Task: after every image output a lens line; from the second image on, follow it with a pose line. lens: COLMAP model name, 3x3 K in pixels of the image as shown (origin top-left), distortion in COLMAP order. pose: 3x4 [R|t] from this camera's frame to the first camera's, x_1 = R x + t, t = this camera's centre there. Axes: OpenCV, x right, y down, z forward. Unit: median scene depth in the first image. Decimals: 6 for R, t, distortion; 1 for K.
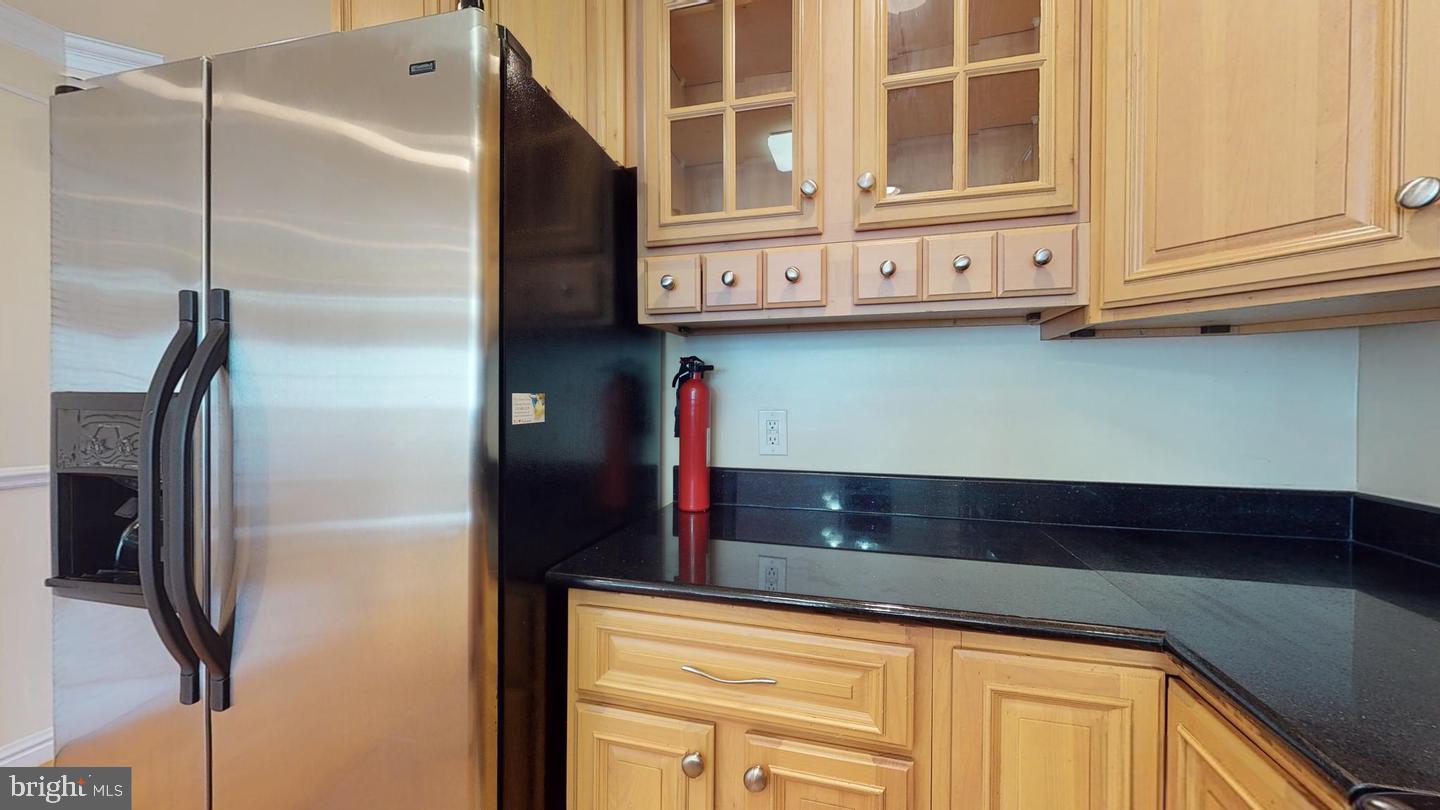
lens RADIAL K [[528.6, 0, 719.2], [0, 528.6, 404.9], [0, 0, 1]] dist [-0.000077, 0.000024]
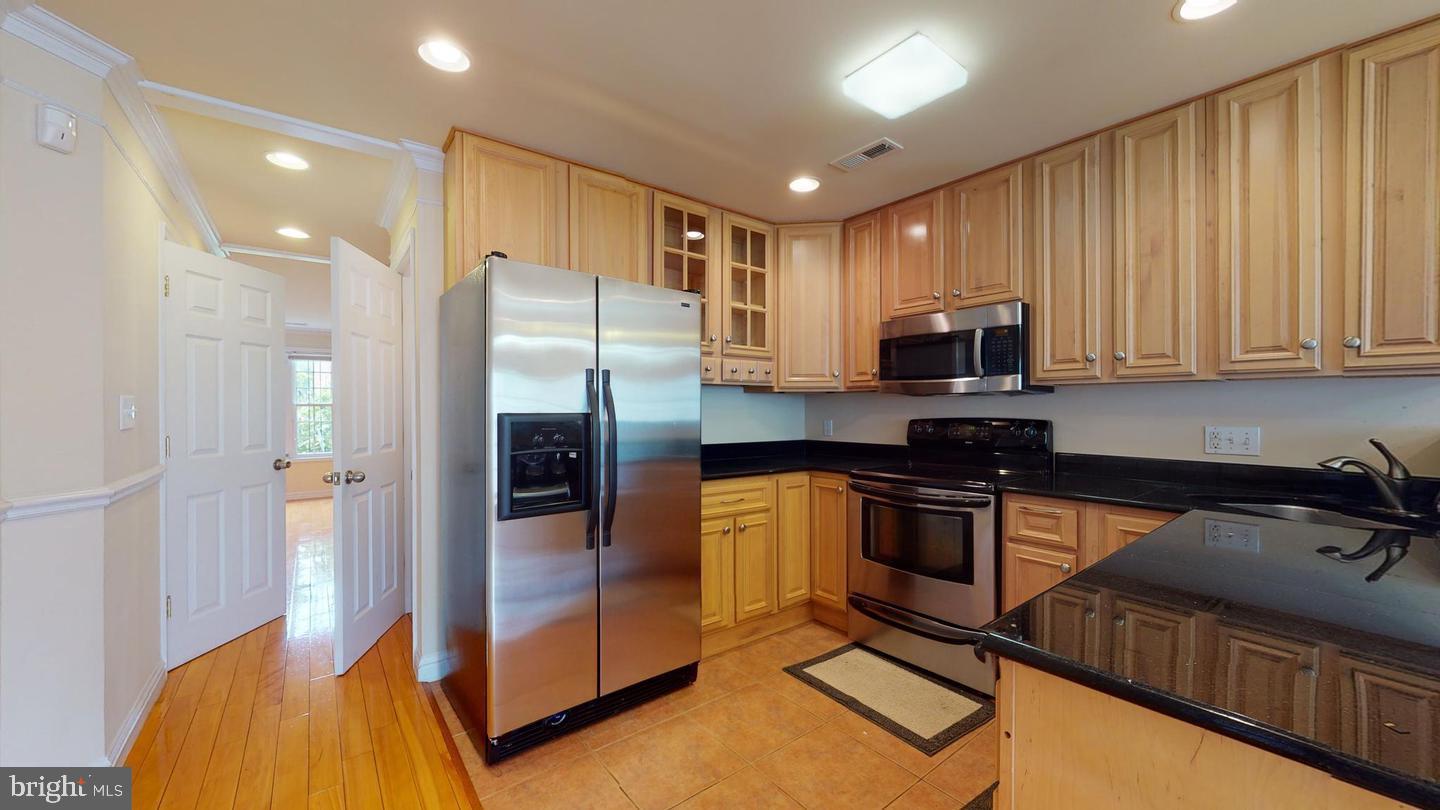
lens RADIAL K [[528.6, 0, 717.6], [0, 528.6, 409.5], [0, 0, 1]] dist [-0.000077, 0.000024]
pose [[0.593629, 0.004559, 0.804726, -2.227198], [0.006765, 0.999920, -0.010655, -0.006158], [-0.804710, 0.011769, 0.593551, -0.715682]]
